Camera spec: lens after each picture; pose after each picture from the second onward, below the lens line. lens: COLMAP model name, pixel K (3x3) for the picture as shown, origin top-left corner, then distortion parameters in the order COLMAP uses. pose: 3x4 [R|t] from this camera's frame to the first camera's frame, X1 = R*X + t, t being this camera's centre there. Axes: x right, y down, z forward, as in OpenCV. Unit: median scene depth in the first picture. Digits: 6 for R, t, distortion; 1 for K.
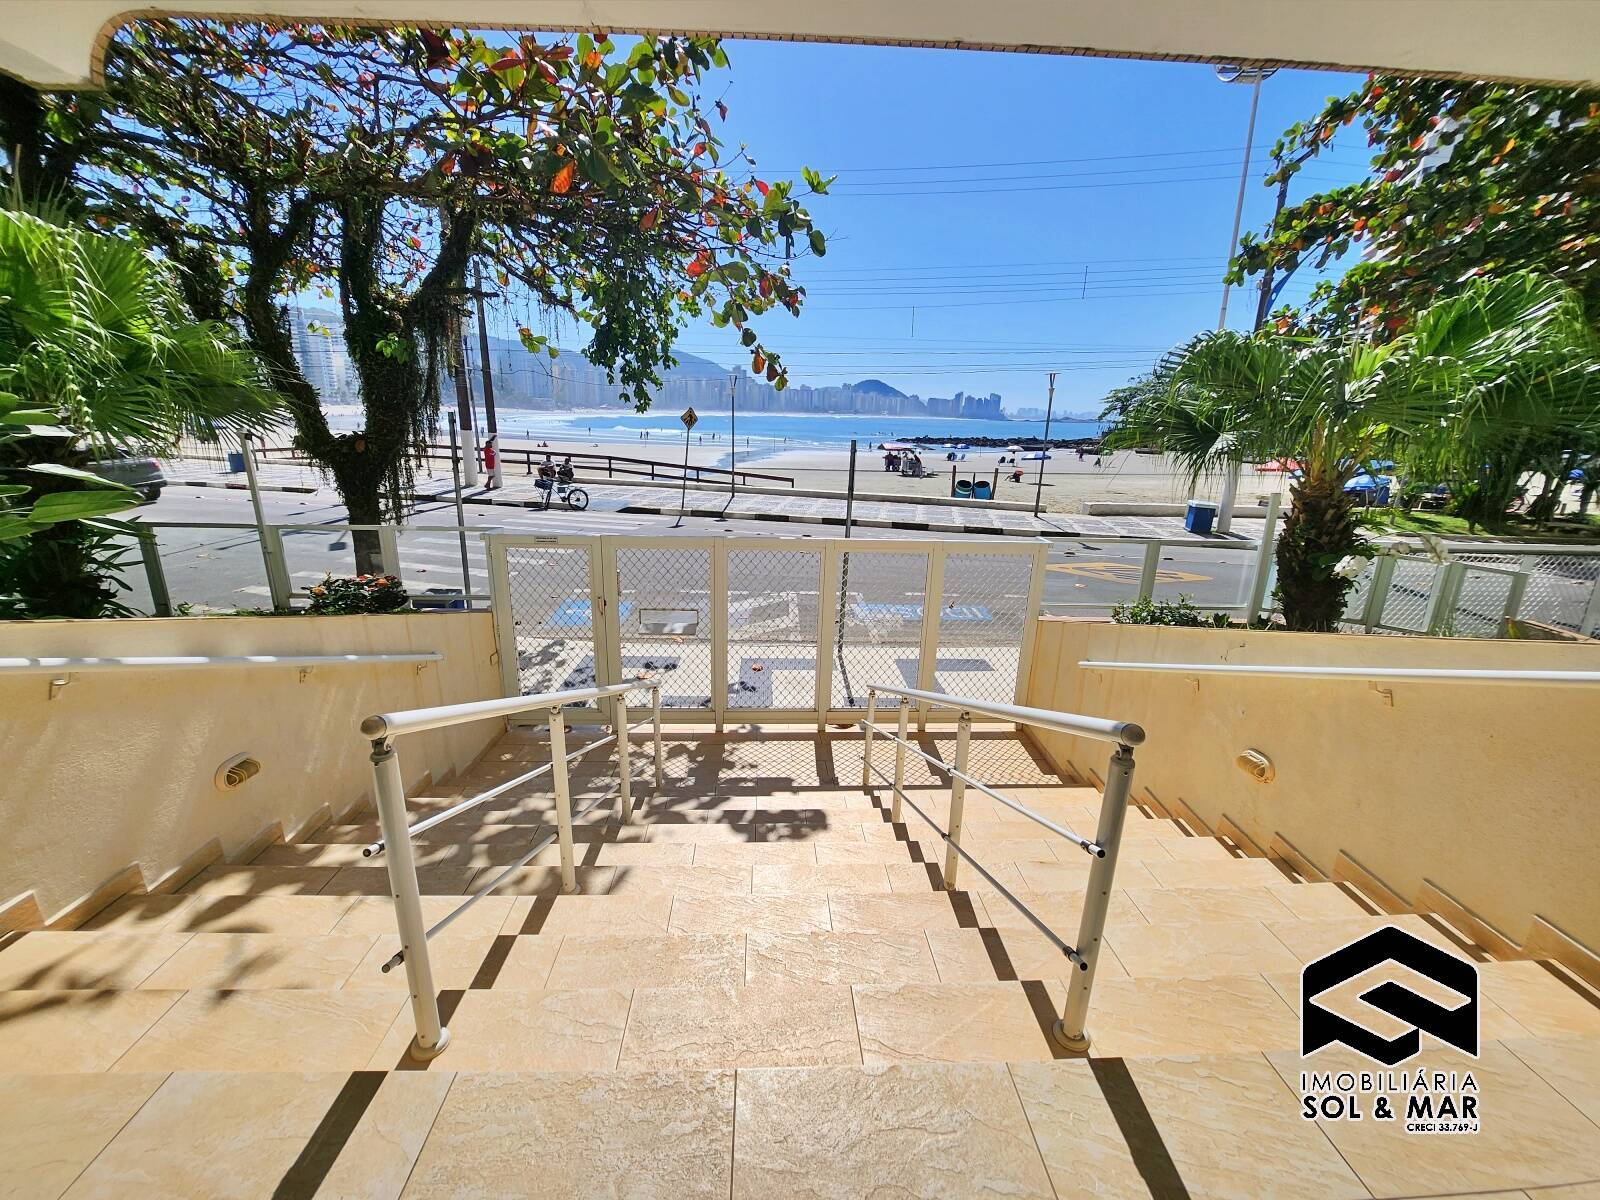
lens RADIAL K [[643.3, 0, 799.1], [0, 643.3, 597.8], [0, 0, 1]] dist [-0.013280, -0.000206]
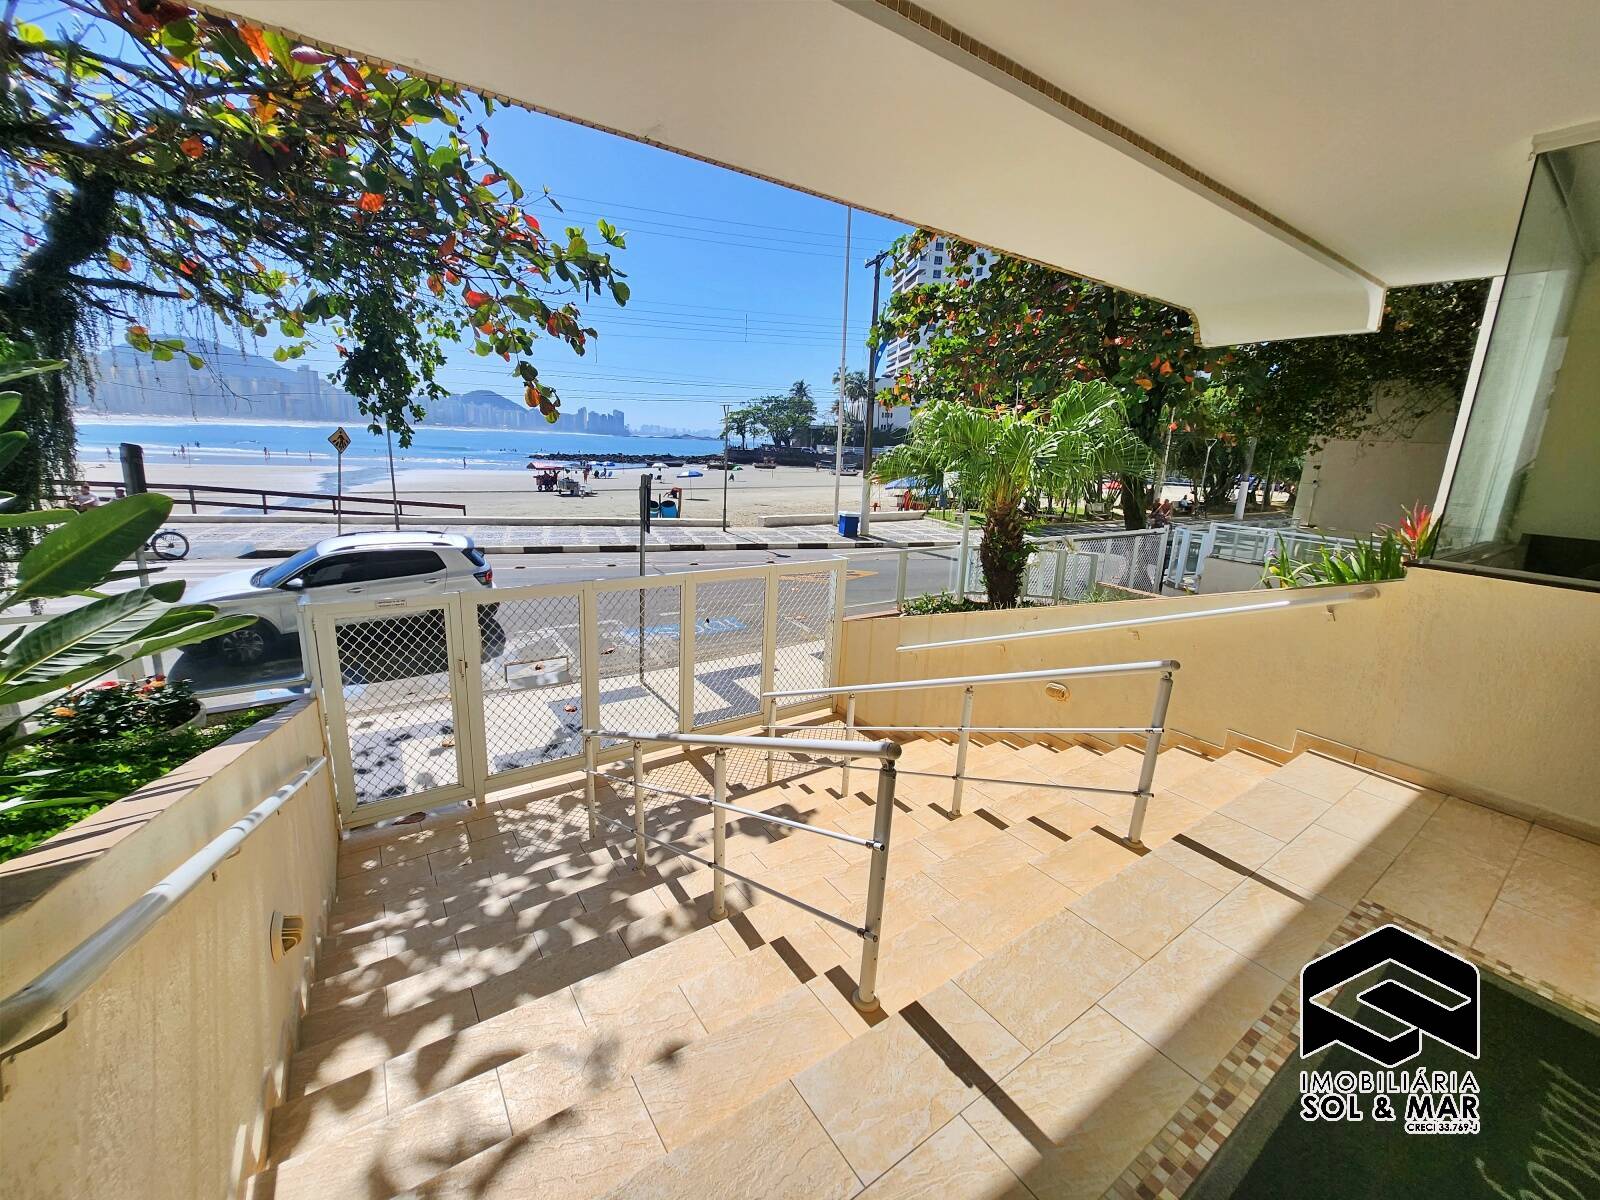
lens RADIAL K [[643.3, 0, 796.2], [0, 643.3, 598.8], [0, 0, 1]] dist [-0.013280, -0.000206]
pose [[0.846192, -0.113369, 0.520678, -0.131639], [0.123162, 0.992259, 0.015889, -0.014856], [-0.518449, 0.050682, 0.853605, -0.008475]]
